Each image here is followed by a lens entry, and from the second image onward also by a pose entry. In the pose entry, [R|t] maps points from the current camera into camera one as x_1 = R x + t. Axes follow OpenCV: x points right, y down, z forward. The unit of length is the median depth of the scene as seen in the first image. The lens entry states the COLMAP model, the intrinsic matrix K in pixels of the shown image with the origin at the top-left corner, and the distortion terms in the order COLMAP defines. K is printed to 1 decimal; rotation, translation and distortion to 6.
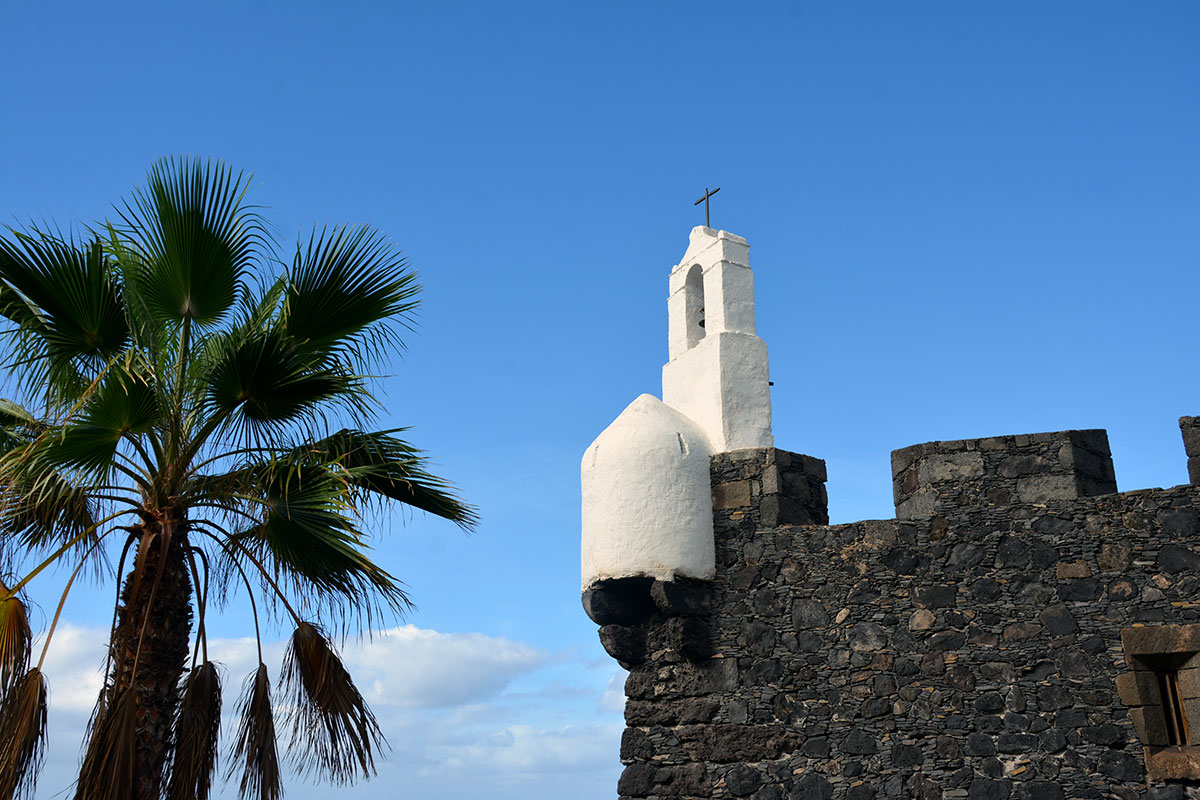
lens RADIAL K [[1132.0, 0, 600.0], [0, 1132.0, 400.0], [0, 0, 1]] dist [-0.055884, 0.012504]
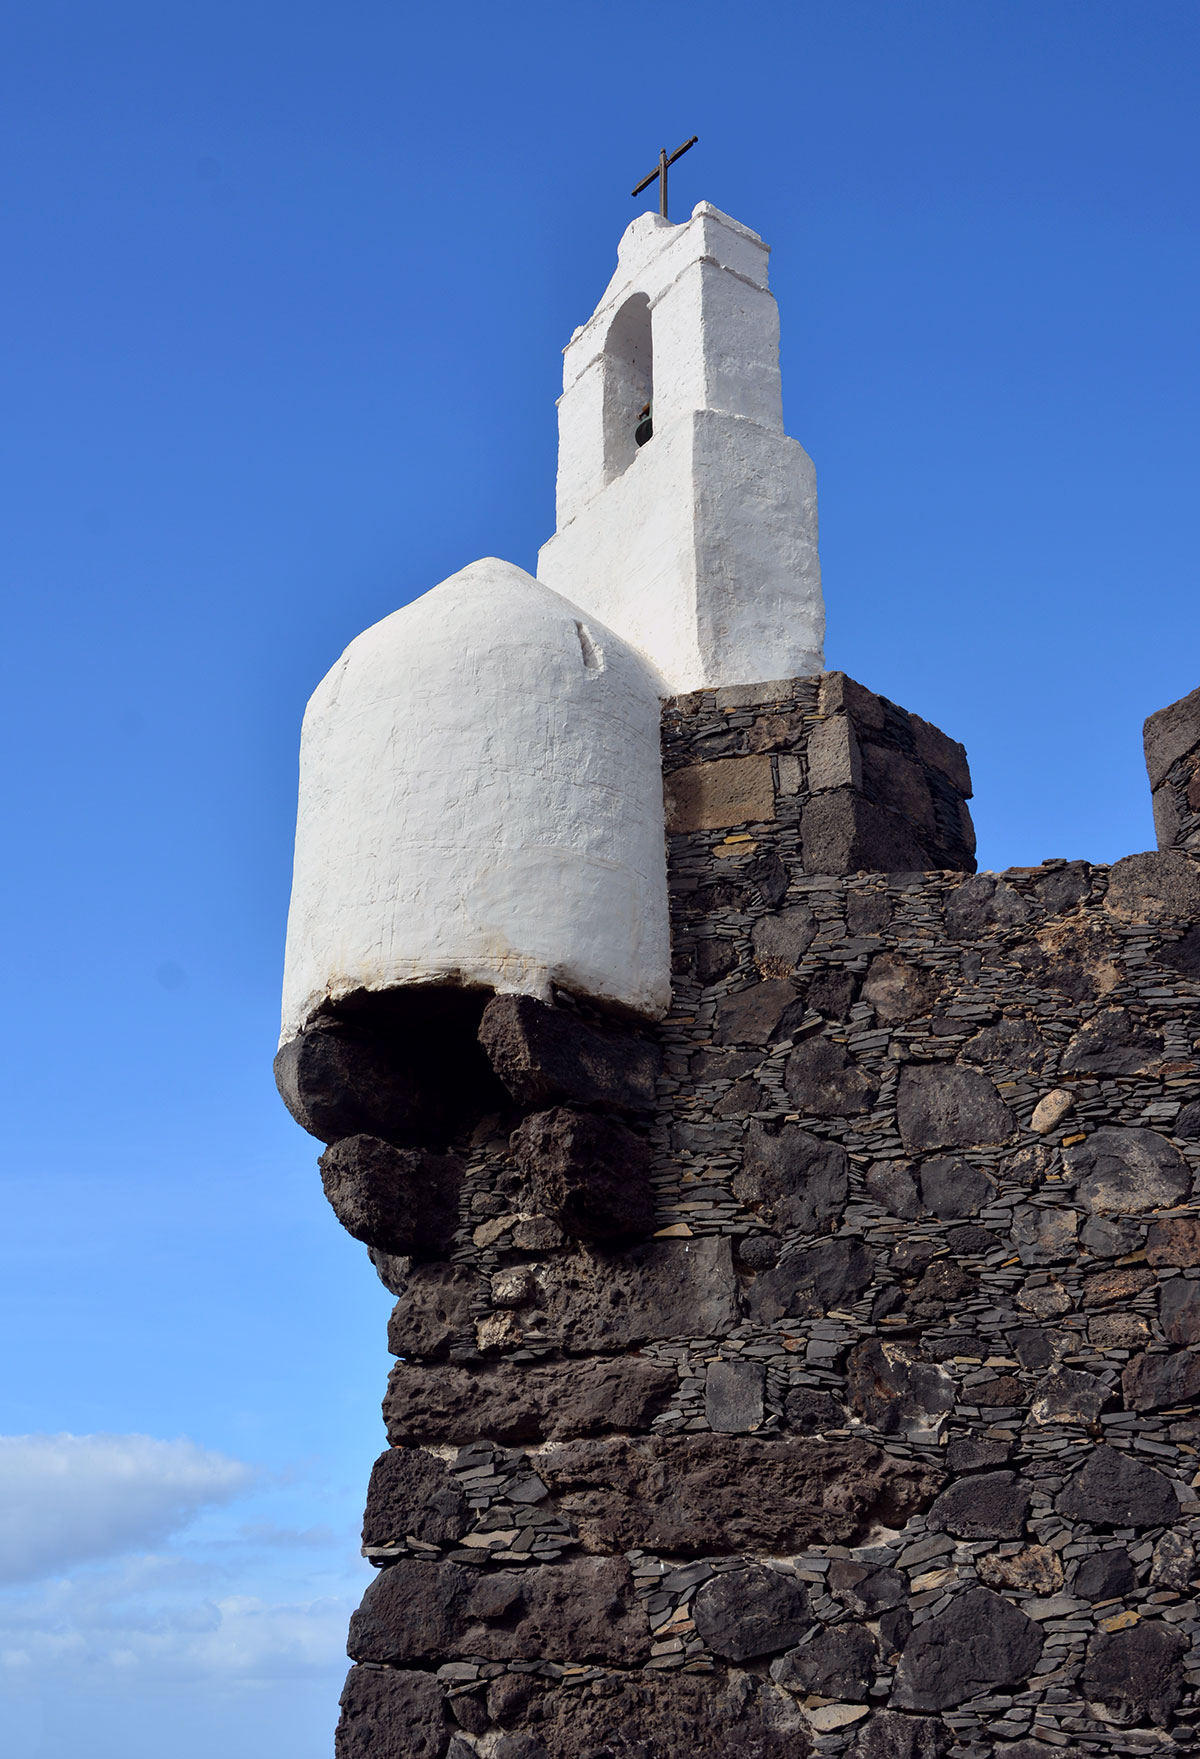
lens RADIAL K [[1885.1, 0, 600.0], [0, 1885.1, 879.5], [0, 0, 1]] dist [-0.034516, 0.024533]
pose [[0.995129, 0.043963, 0.088238, 0.029572], [-0.035538, 0.994855, -0.094871, 0.177859], [-0.091955, 0.091273, 0.991571, 0.445781]]
